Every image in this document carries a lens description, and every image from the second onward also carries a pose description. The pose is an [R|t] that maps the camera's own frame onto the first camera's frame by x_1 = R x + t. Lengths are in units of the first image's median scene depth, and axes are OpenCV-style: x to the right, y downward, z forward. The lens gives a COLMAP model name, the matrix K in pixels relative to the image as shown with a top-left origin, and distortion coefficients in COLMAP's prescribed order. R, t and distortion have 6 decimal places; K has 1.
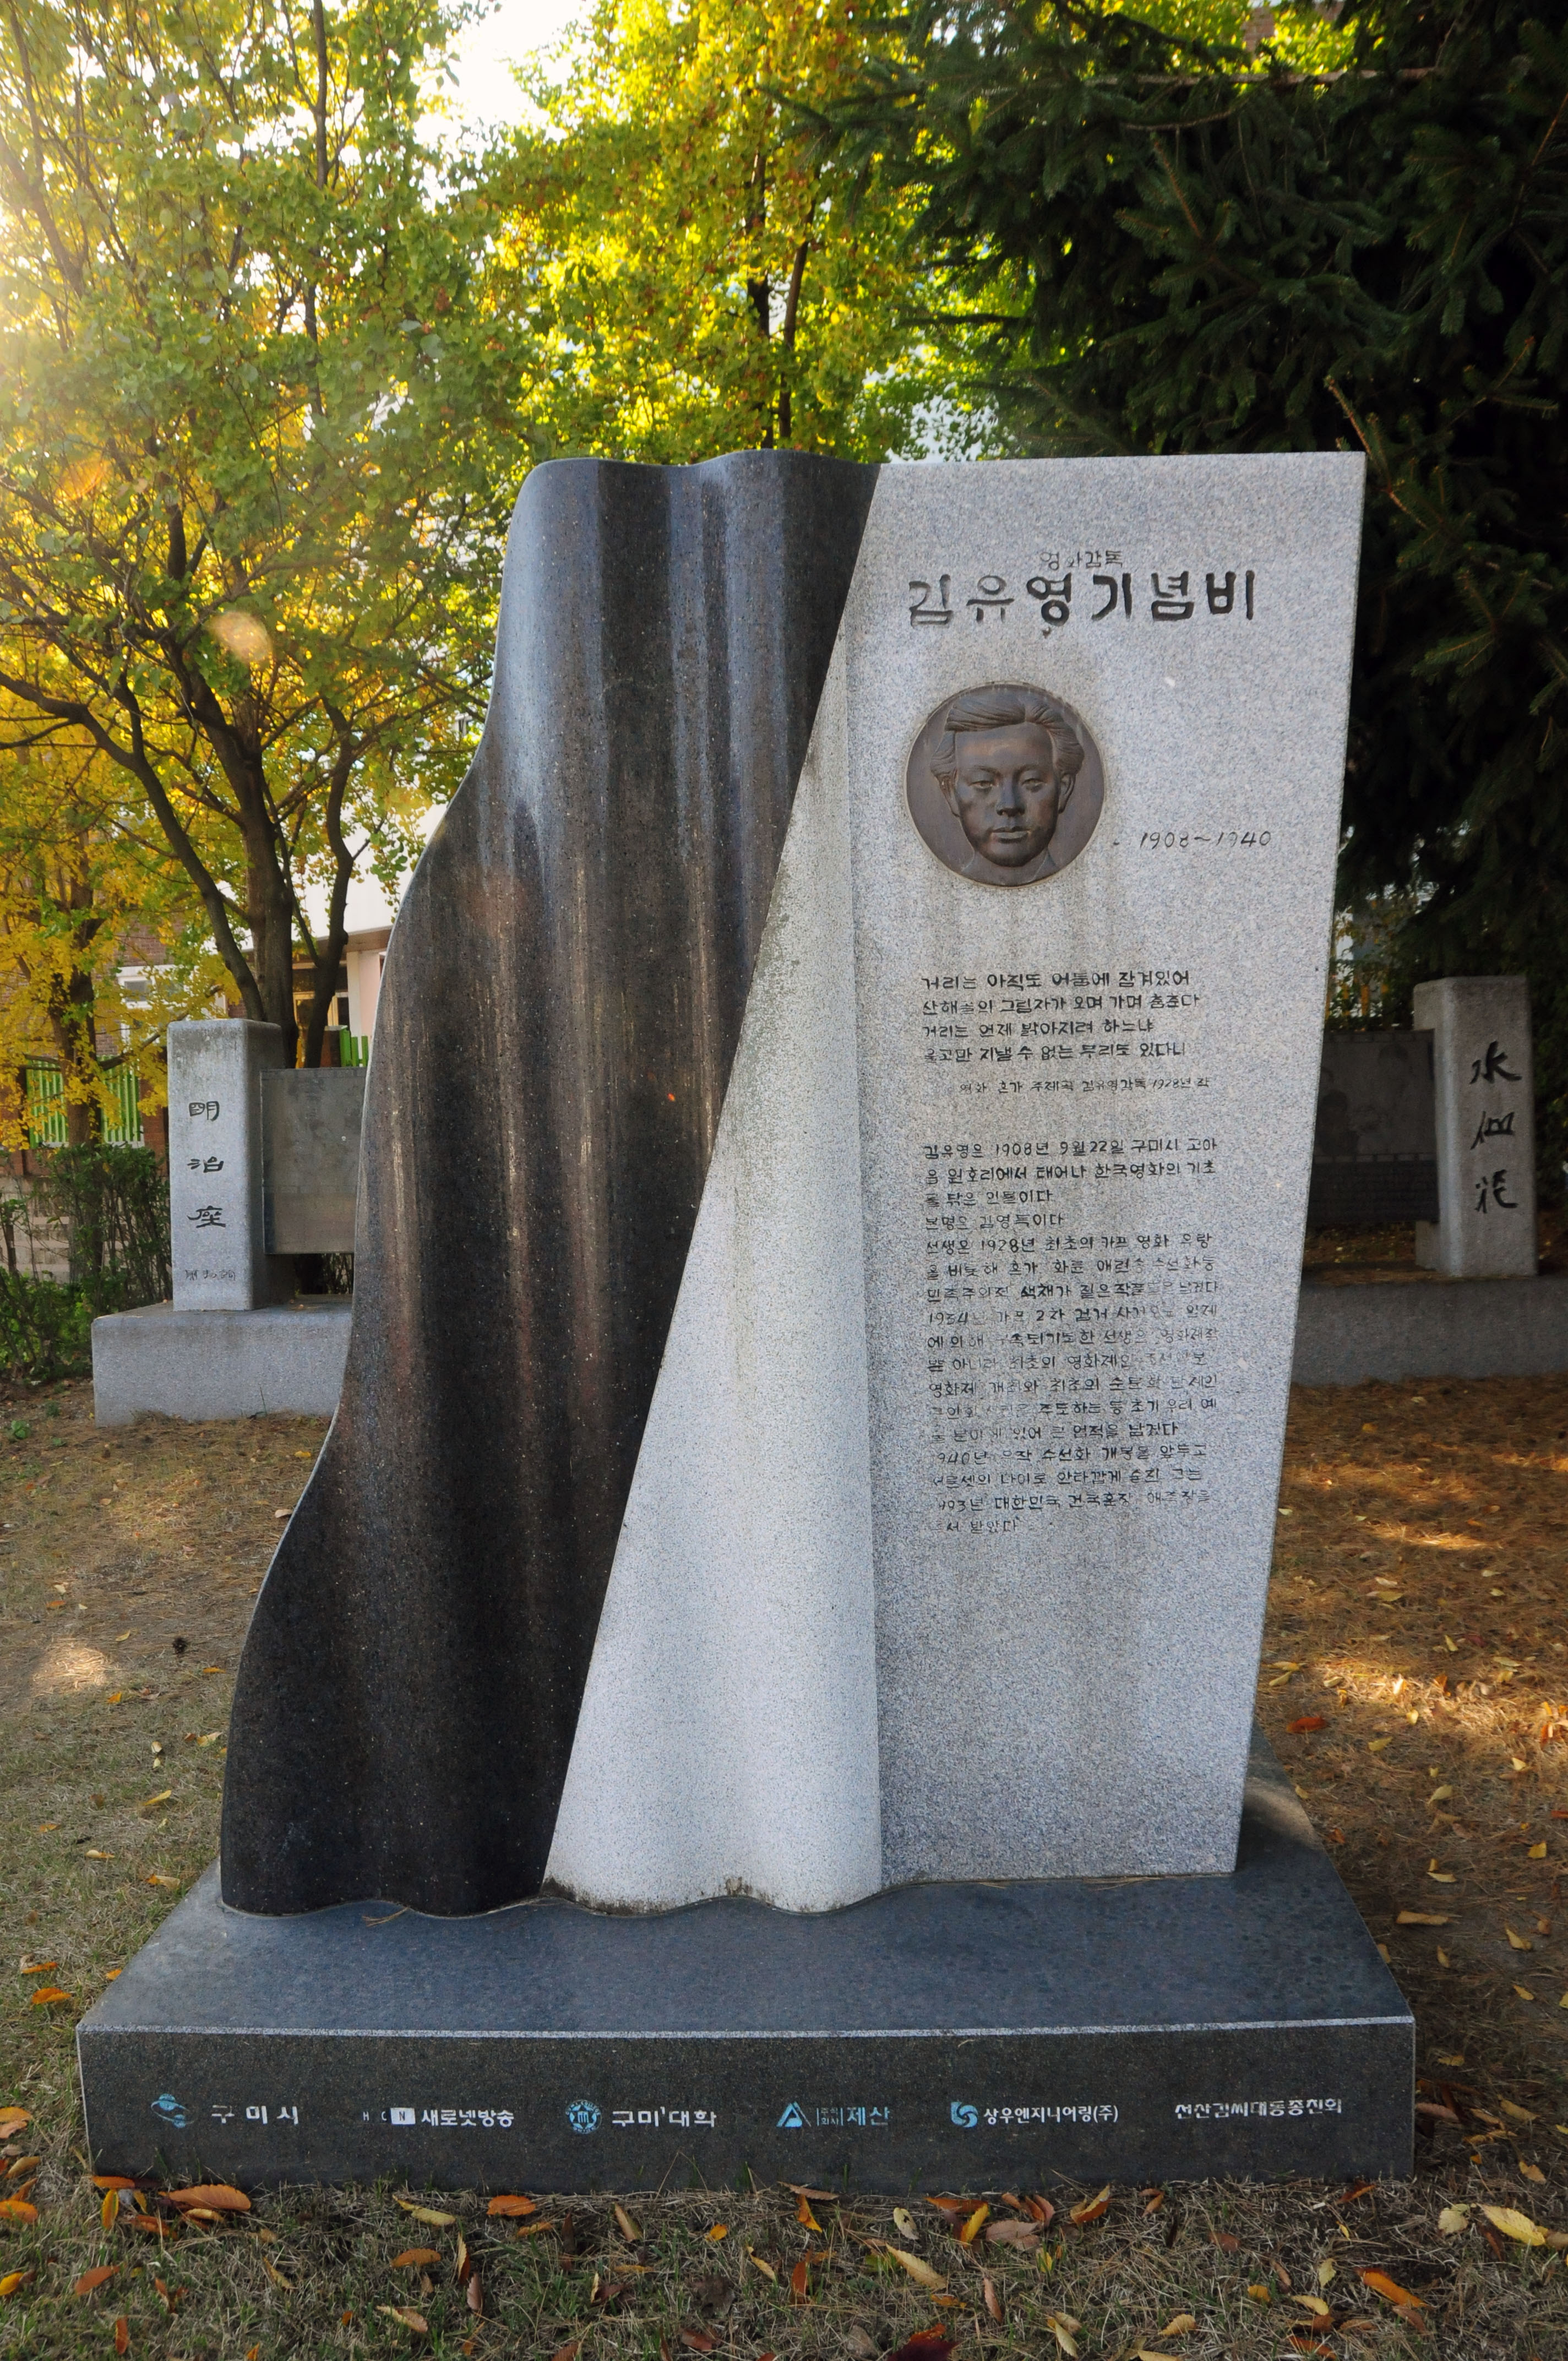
lens RADIAL K [[1786.0, 0, 843.2], [0, 1786.0, 1180.3], [0, 0, 1]] dist [-0.119622, 0.042372]
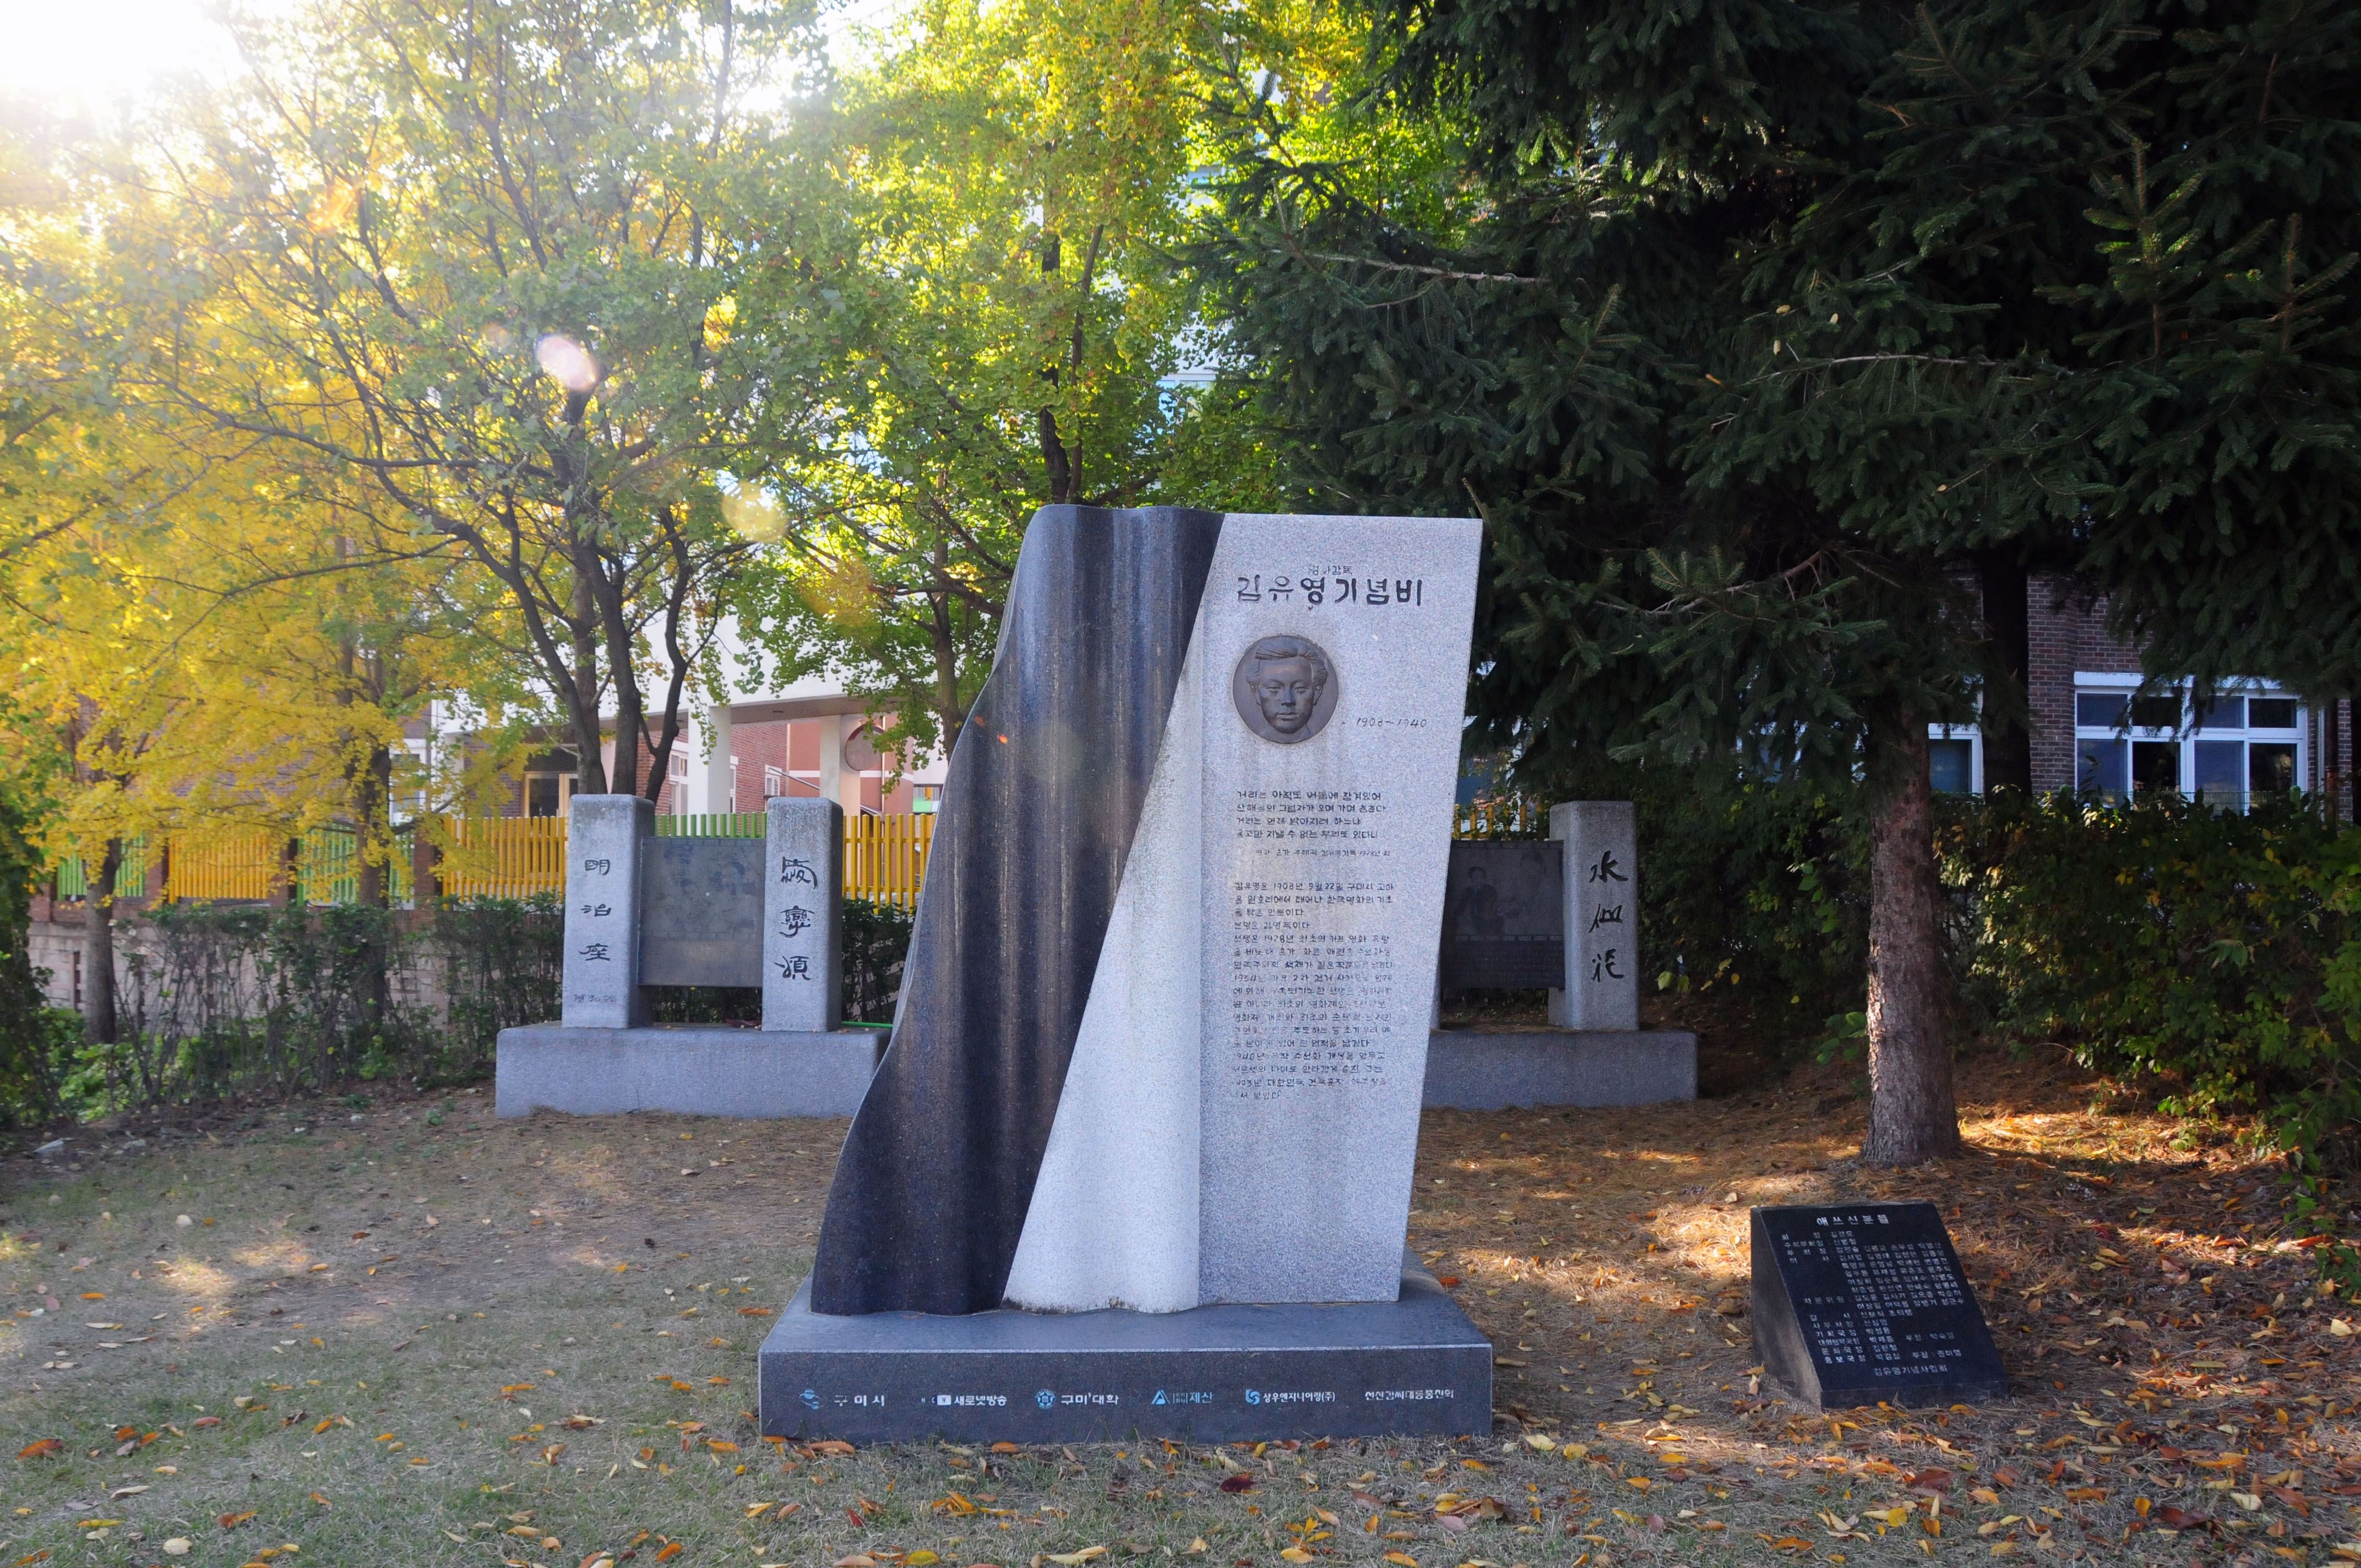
lens RADIAL K [[1786.0, 0, 1172.9], [0, 1786.0, 797.3], [0, 0, 1]] dist [-0.119622, 0.042372]
pose [[0.996104, 0.040465, 0.078352, -0.163548], [-0.032036, 0.993850, -0.105998, 0.089063], [-0.082160, 0.103074, 0.991275, -0.808775]]
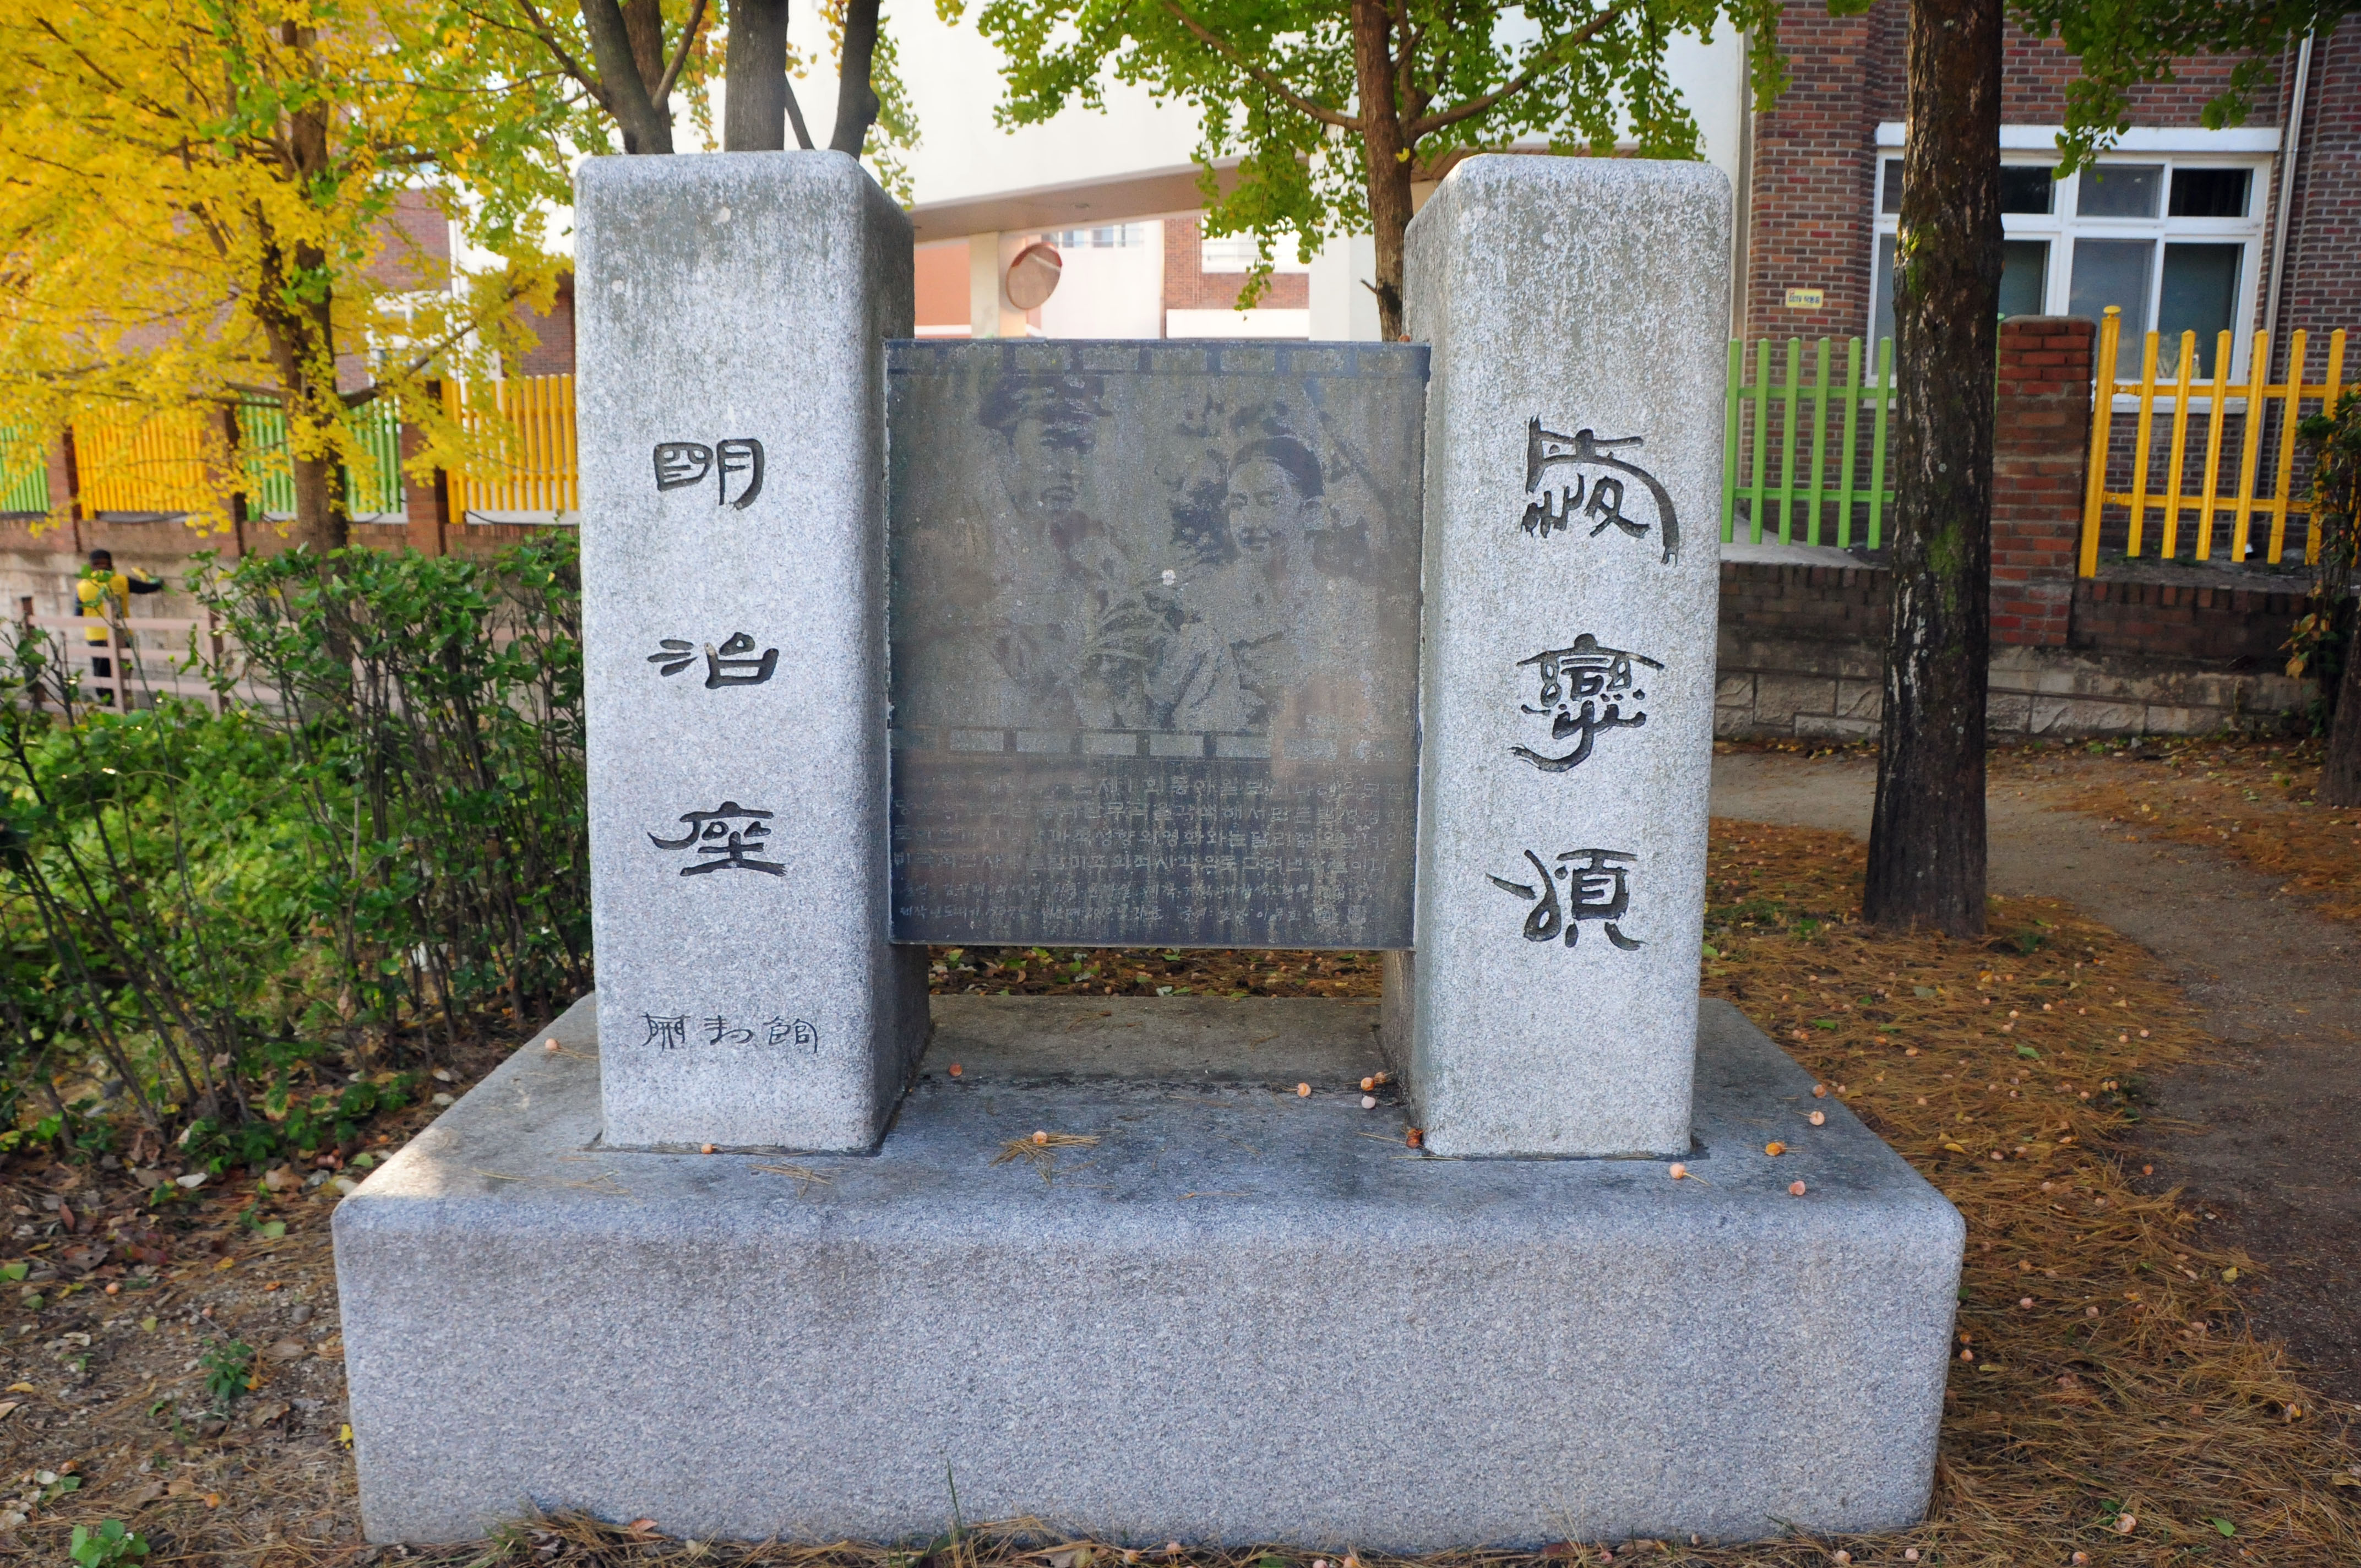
lens RADIAL K [[1786.0, 0, 1176.6], [0, 1786.0, 800.4], [0, 0, 1]] dist [-0.119622, 0.042372]
pose [[0.998760, 0.023399, 0.043945, -0.862272], [-0.029073, 0.990653, 0.133271, -0.078645], [-0.040416, -0.134383, 0.990105, 2.036846]]
